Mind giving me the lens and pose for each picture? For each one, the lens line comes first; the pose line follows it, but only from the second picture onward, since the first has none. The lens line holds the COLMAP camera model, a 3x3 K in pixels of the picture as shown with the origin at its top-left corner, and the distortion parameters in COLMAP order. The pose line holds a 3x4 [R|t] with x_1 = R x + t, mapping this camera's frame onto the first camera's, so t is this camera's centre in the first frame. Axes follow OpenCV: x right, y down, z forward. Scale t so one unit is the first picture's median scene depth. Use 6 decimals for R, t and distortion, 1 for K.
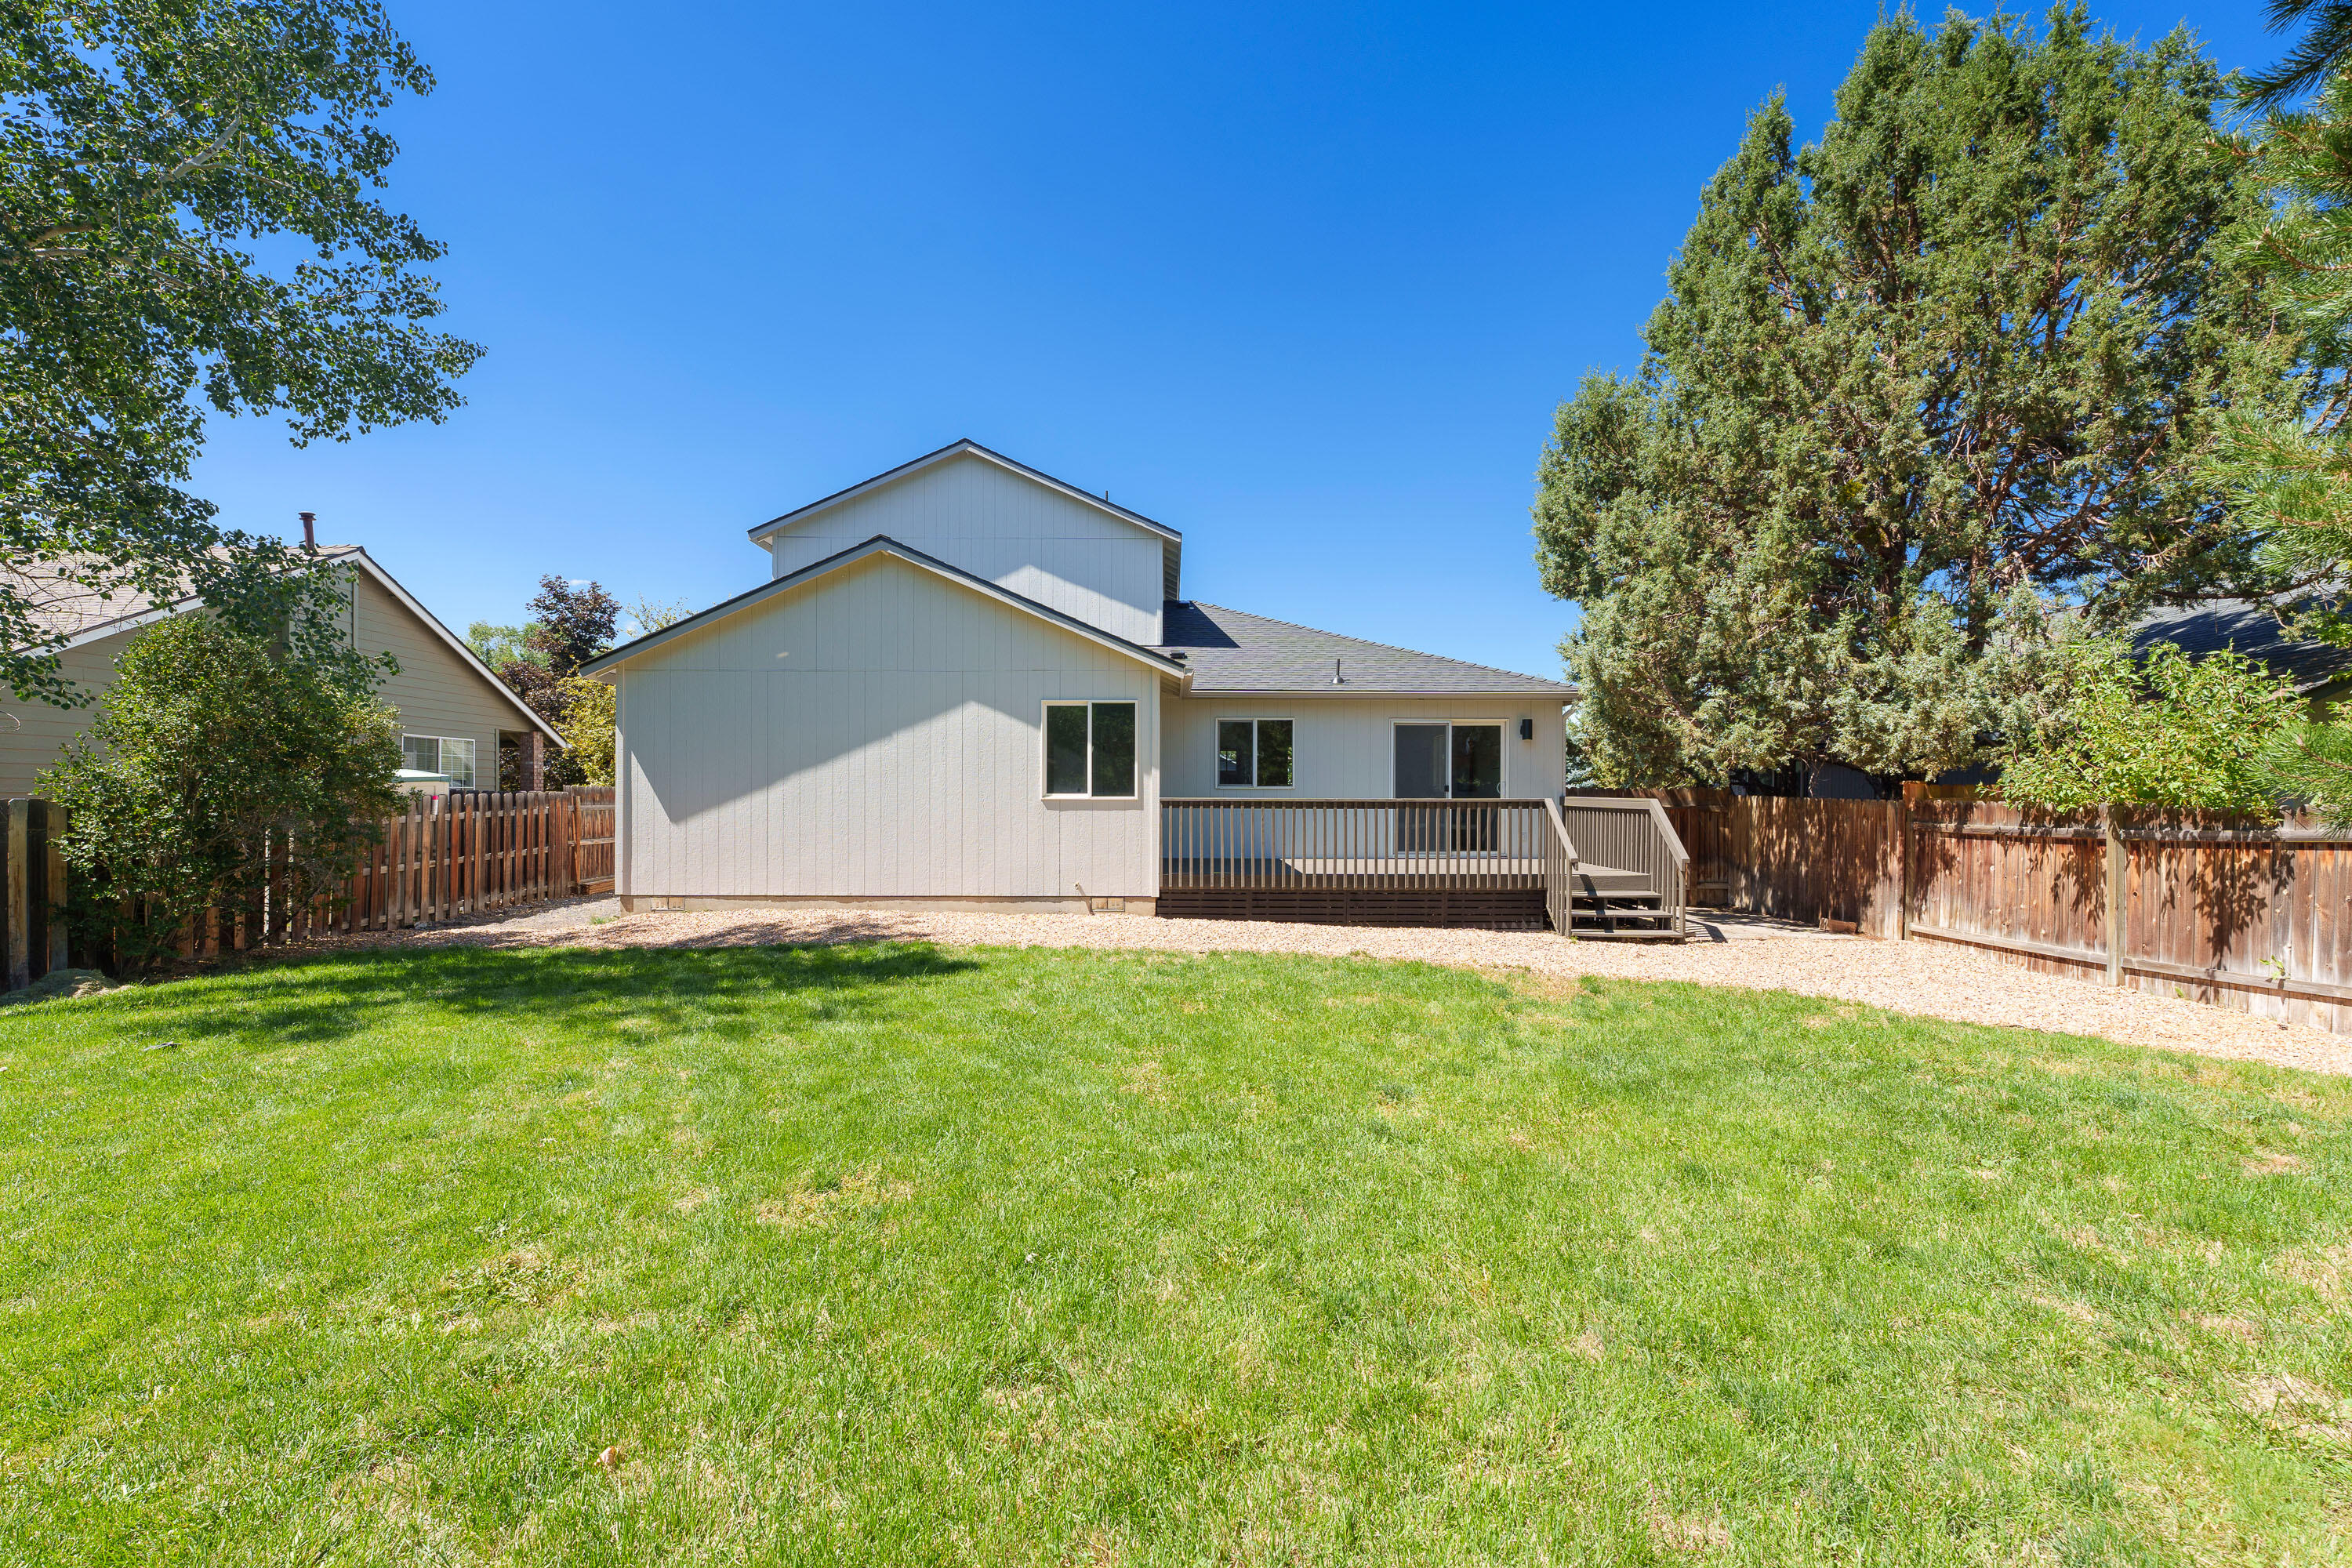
lens RADIAL K [[962.2, 0, 1181.0], [0, 962.2, 780.5], [0, 0, 1]] dist [-0.000782, -0.000112]
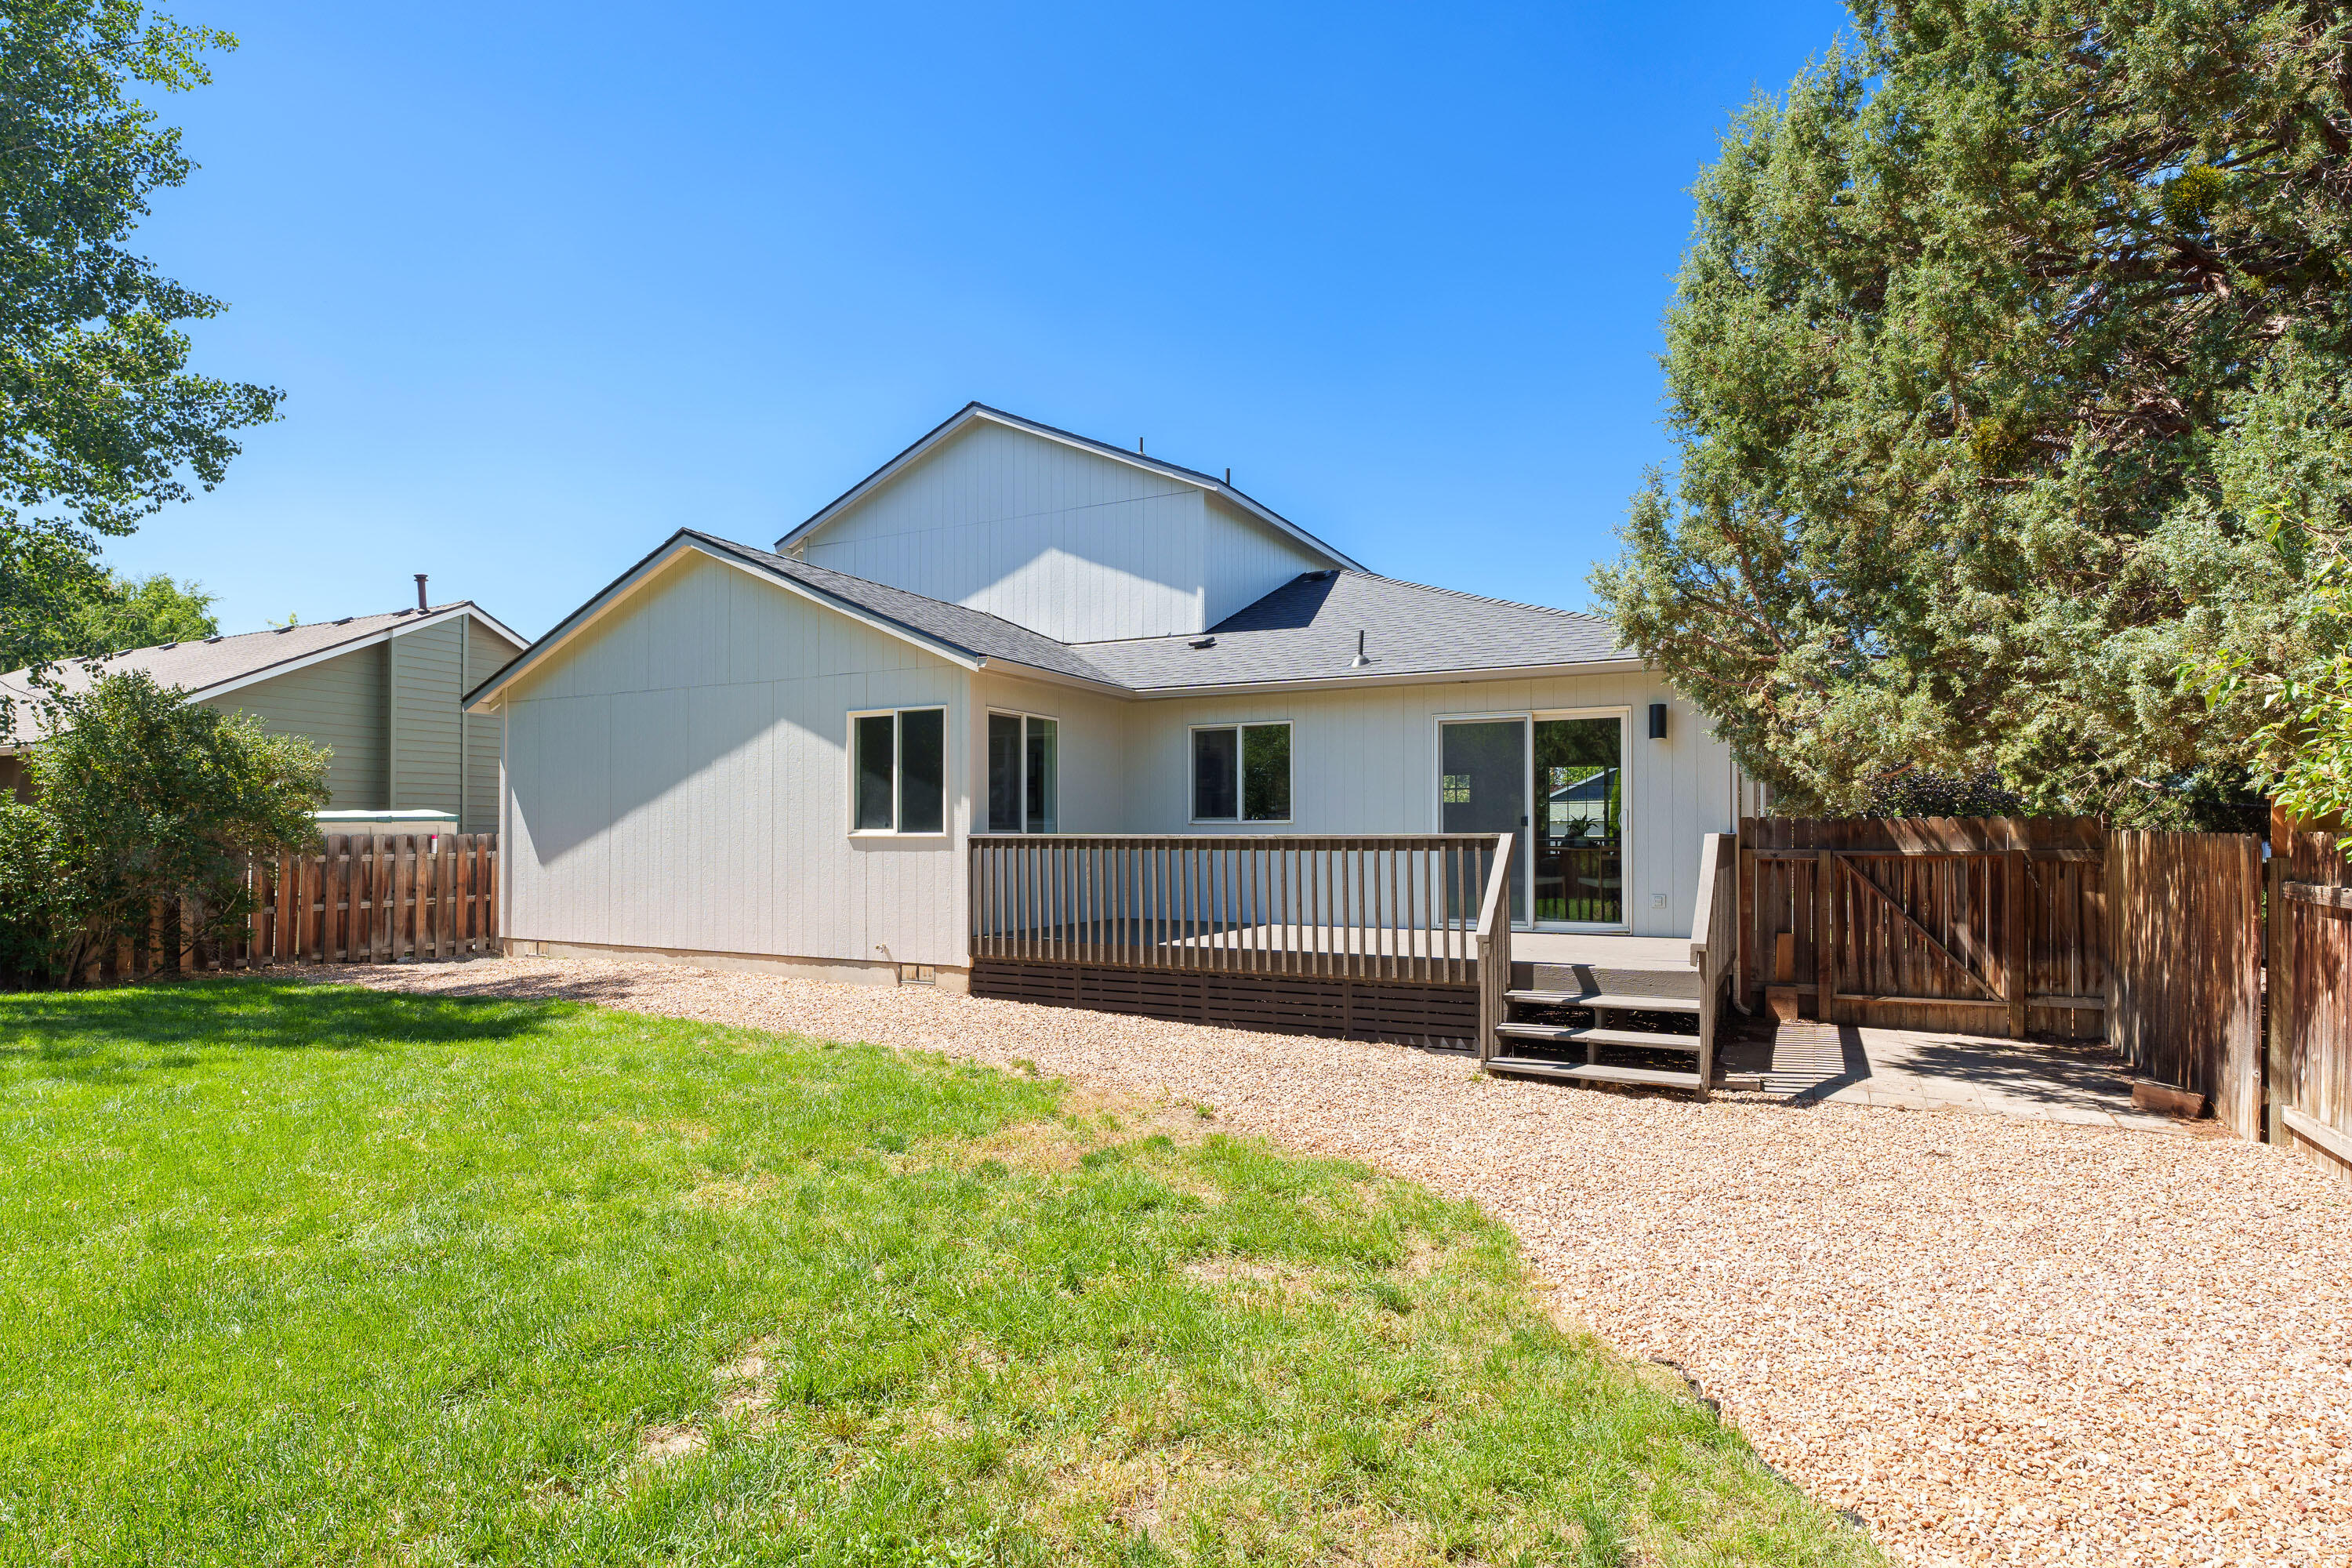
lens RADIAL K [[1171.9, 0, 1176.0], [0, 1171.9, 792.8], [0, 0, 1]] dist [0.000403, -0.000241]
pose [[0.889470, -0.019400, -0.456582, 0.533986], [0.008099, 0.999611, -0.026695, 0.011339], [0.456923, 0.020046, 0.889281, 0.263576]]
